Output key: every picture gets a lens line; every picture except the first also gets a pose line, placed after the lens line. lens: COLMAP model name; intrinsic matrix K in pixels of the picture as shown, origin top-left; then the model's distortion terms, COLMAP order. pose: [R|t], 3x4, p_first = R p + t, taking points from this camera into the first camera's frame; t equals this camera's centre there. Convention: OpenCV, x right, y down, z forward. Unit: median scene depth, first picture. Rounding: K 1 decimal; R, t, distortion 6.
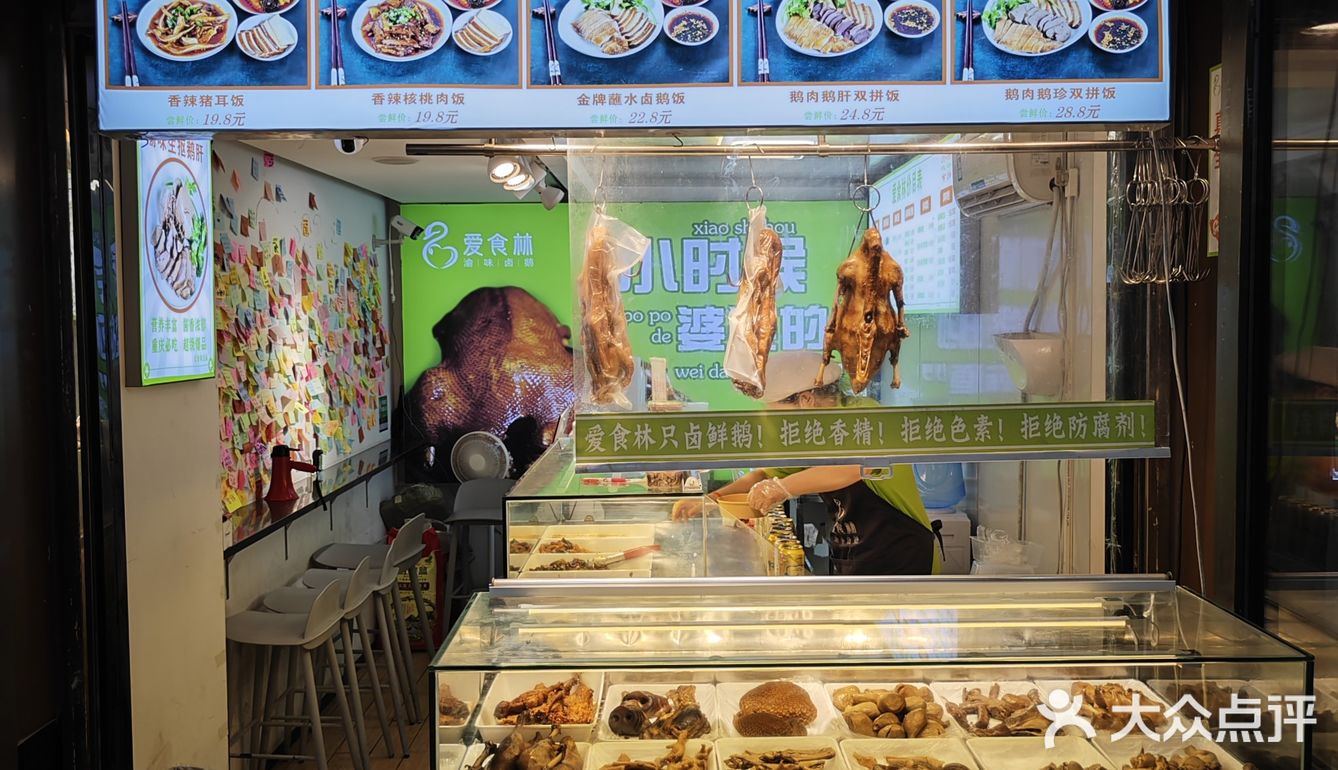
lens RADIAL K [[1197.2, 0, 669.4], [0, 1197.2, 383.1], [0, 0, 1]] dist [0.011543, 0.003583]
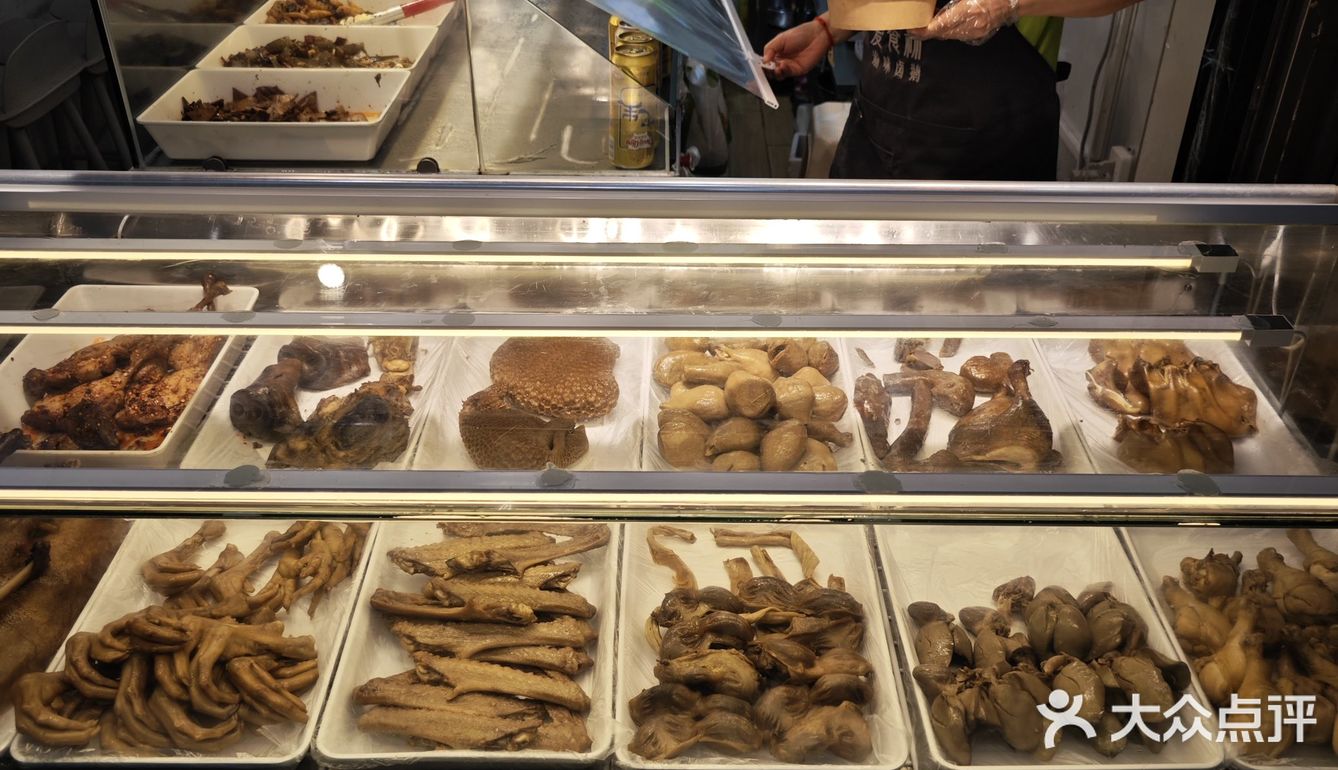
lens RADIAL K [[1197.2, 0, 671.6], [0, 1197.2, 386.0], [0, 0, 1]] dist [0.011543, 0.003583]
pose [[0.999748, 0.022337, 0.002230, 0.146206], [-0.020592, 0.872994, 0.487296, 0.003363], [0.008938, -0.487220, 0.873234, 0.526971]]
